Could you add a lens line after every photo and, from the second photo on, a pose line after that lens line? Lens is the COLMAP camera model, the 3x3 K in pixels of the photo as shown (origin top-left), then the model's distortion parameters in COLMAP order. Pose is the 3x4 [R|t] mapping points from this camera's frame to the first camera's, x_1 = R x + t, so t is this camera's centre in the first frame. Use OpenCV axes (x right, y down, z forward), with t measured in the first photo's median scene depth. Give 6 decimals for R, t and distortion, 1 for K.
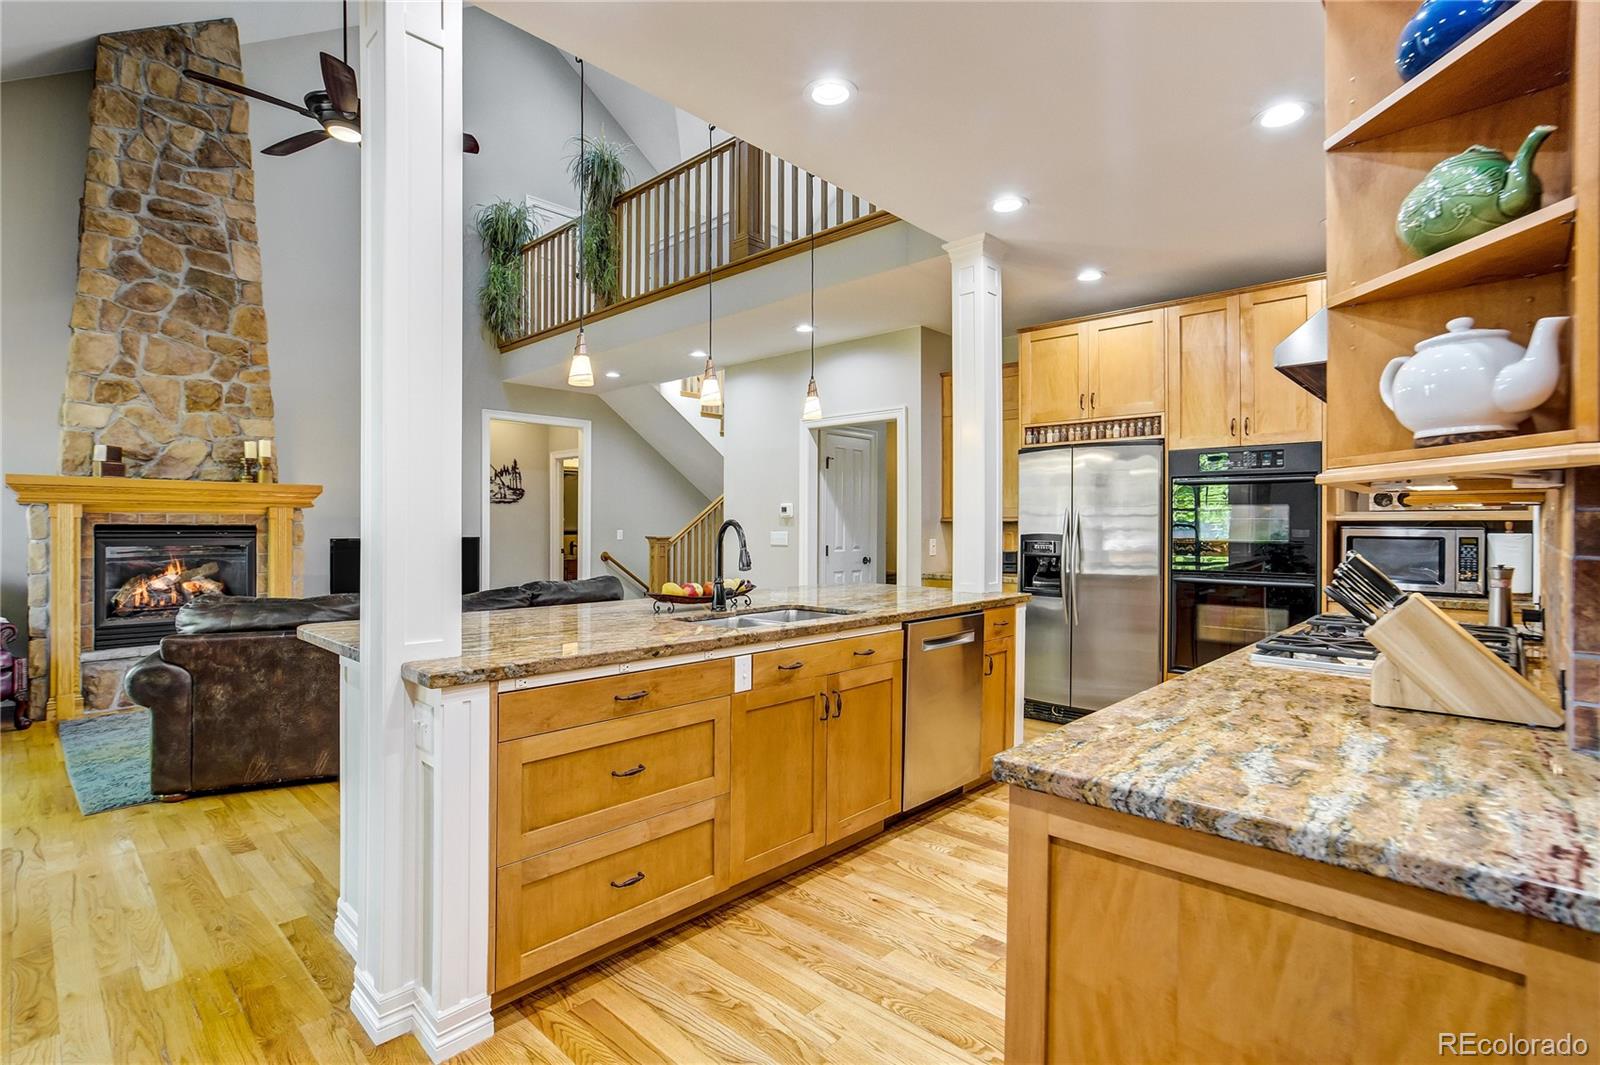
lens RADIAL K [[756.3, 0, 806.9], [0, 756.3, 526.2], [0, 0, 1]] dist [-0.056353, 0.024739]
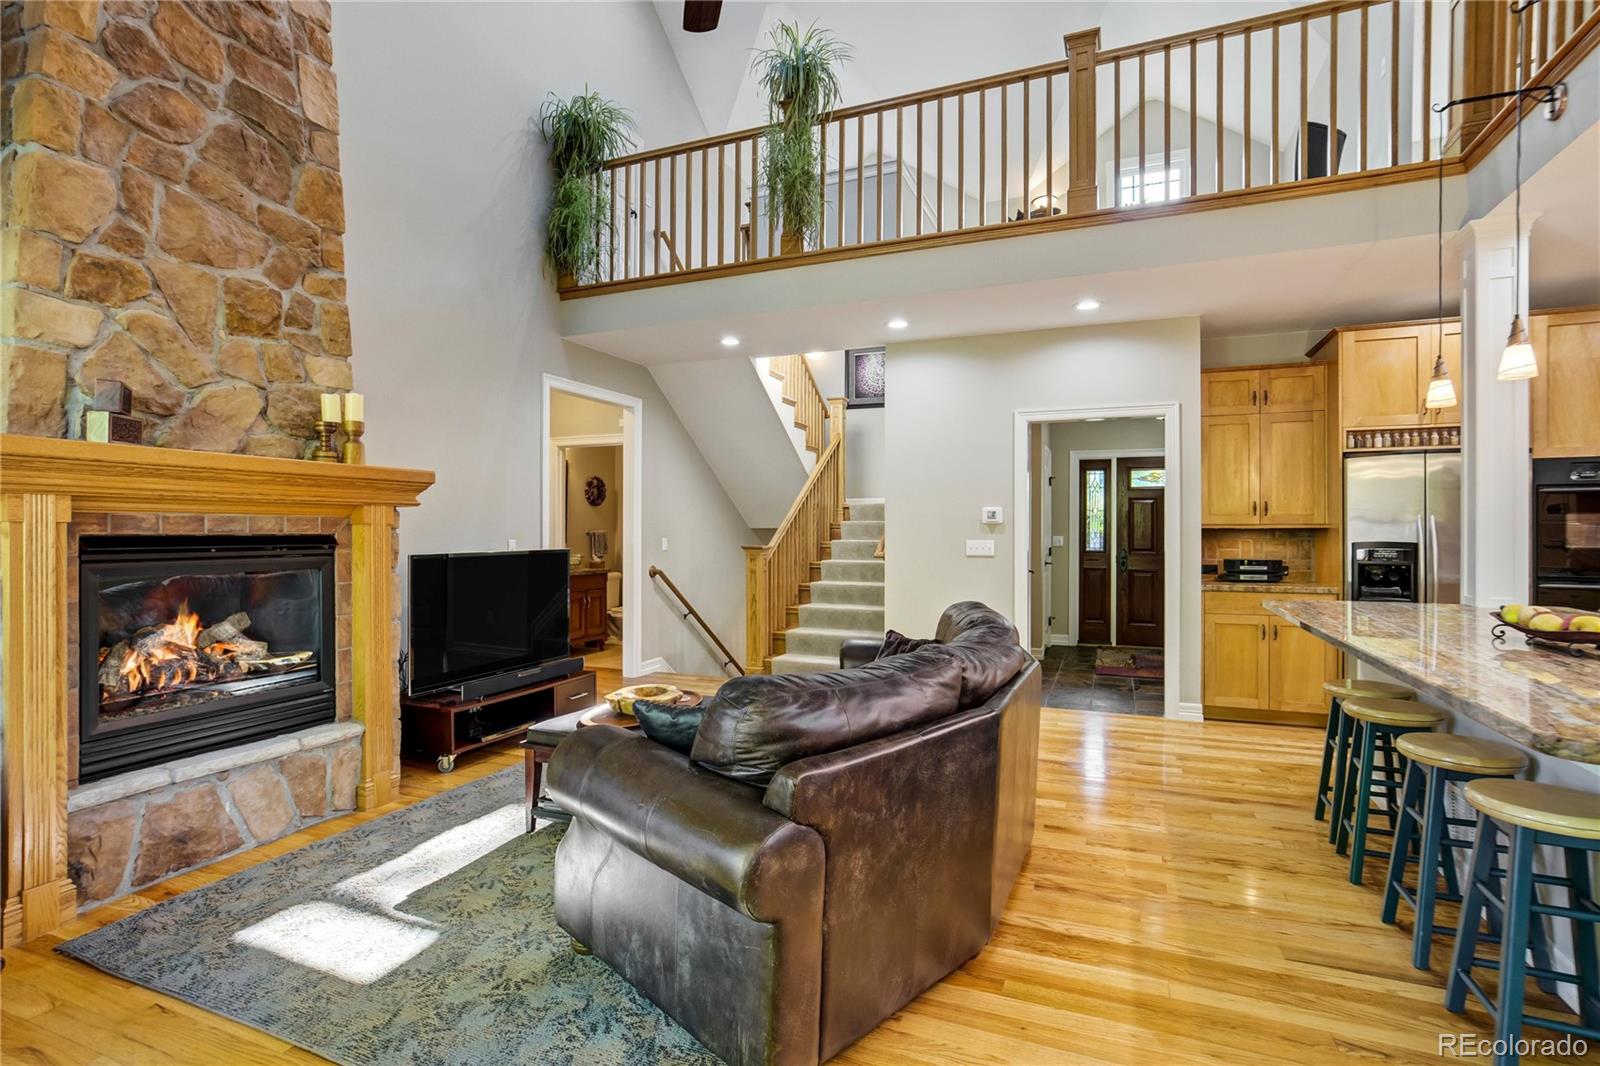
lens RADIAL K [[756.3, 0, 806.9], [0, 756.3, 526.7], [0, 0, 1]] dist [-0.056353, 0.024739]
pose [[0.938361, 0.000182, 0.345656, -0.631443], [0.002454, 0.999971, -0.007189, -0.003480], [-0.345647, 0.007594, 0.938334, 0.326546]]
